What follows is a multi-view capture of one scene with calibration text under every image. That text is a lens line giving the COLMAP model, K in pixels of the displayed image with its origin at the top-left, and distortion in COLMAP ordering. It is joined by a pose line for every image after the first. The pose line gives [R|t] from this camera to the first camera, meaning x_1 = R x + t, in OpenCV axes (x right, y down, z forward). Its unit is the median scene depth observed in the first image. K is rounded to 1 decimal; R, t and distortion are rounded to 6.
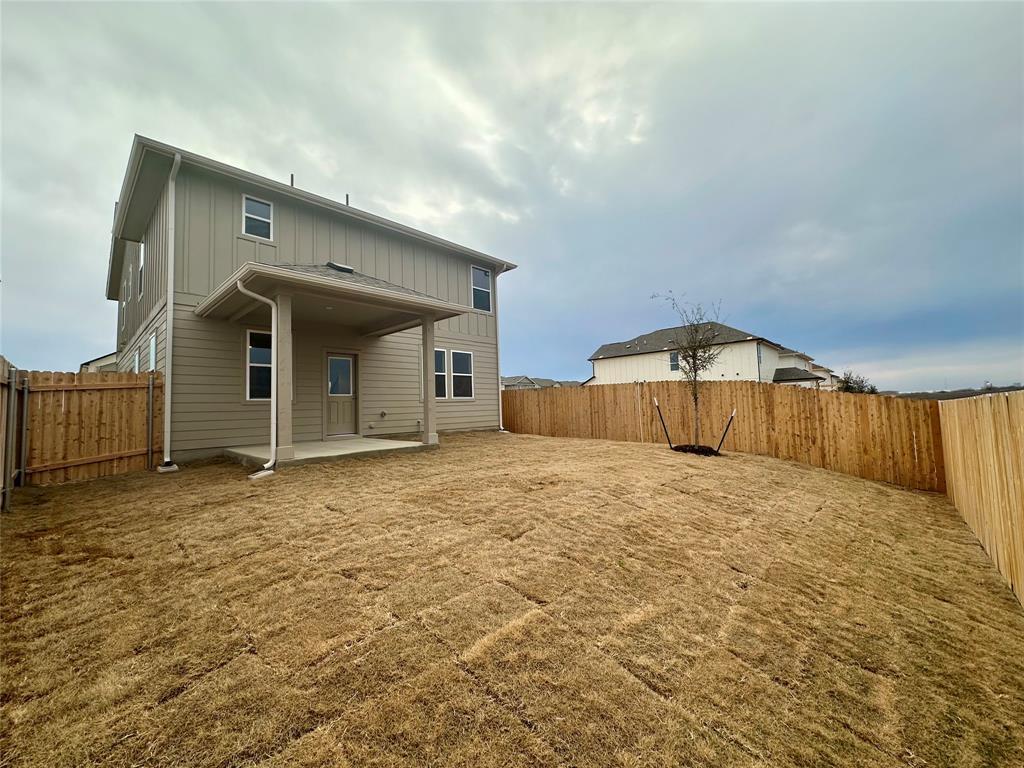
lens RADIAL K [[411.0, 0, 512.0], [0, 411.0, 384.0], [0, 0, 1]] dist [0.000077, 0.000002]
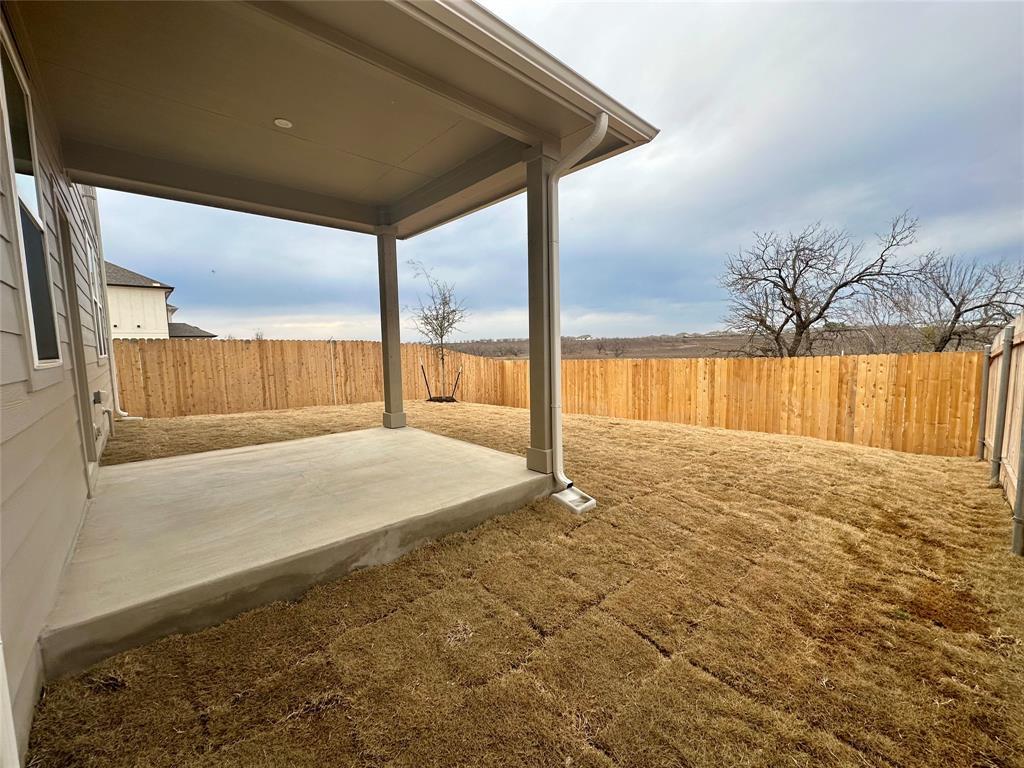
lens RADIAL K [[411.0, 0, 512.0], [0, 411.0, 384.0], [0, 0, 1]] dist [0.000077, 0.000002]
pose [[0.075570, -0.062697, 0.995167, -0.591286], [-0.040926, 0.996985, 0.065920, 0.016047], [-0.996300, -0.045710, 0.072776, 0.535400]]
